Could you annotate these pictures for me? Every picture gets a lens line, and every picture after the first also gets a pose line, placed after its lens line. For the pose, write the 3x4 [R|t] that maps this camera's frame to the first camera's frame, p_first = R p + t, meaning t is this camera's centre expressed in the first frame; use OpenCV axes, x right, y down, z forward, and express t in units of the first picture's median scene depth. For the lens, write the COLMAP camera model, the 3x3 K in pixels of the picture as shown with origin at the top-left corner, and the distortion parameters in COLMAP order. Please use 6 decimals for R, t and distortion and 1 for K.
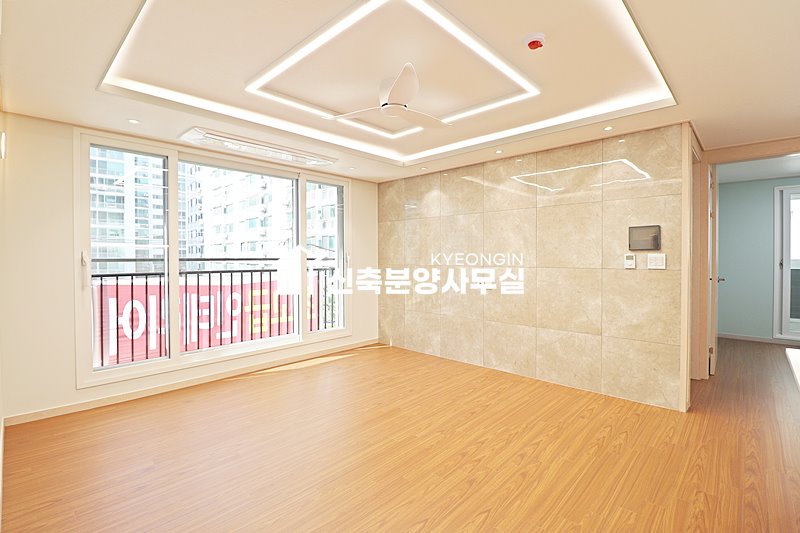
lens RADIAL K [[372.5, 0, 400.0], [0, 372.5, 260.4], [0, 0, 1]] dist [-0.016477, -0.000946]
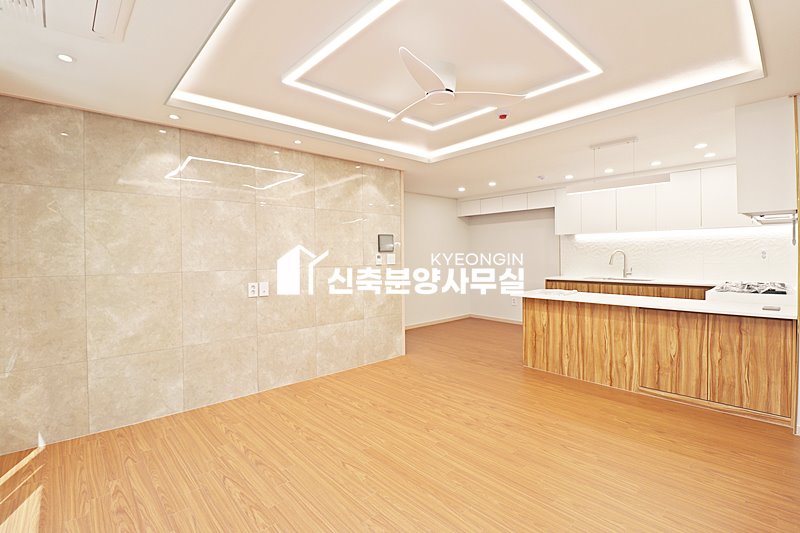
lens RADIAL K [[372.5, 0, 400.0], [0, 372.5, 260.4], [0, 0, 1]] dist [-0.016477, -0.000946]
pose [[0.074839, -0.015414, 0.997076, -0.661388], [0.021688, 0.999669, 0.013826, -0.010606], [-0.996960, 0.020589, 0.075149, 0.731975]]
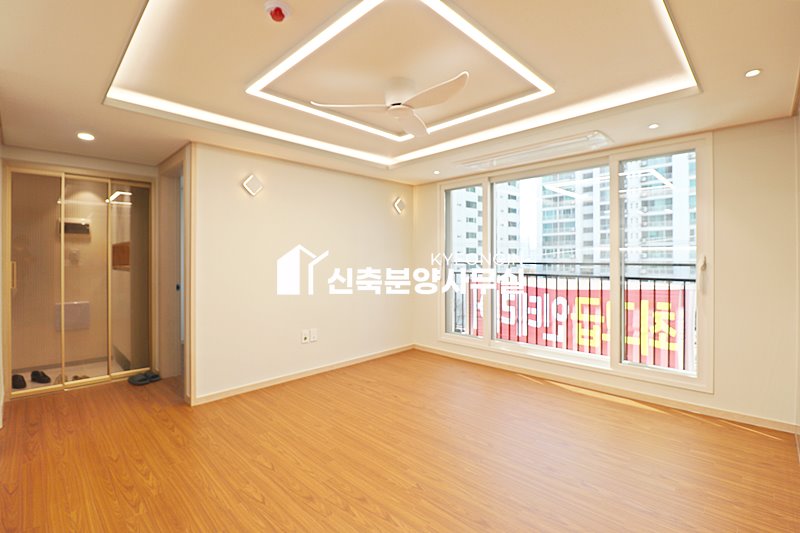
lens RADIAL K [[369.1, 0, 401.9], [0, 369.1, 260.8], [0, 0, 1]] dist [-0.010055, -0.000536]
pose [[-0.019856, 0.009469, -0.999758, 0.657912], [-0.007528, 0.999925, 0.009620, -0.020419], [0.999775, 0.007718, -0.019783, 0.722239]]
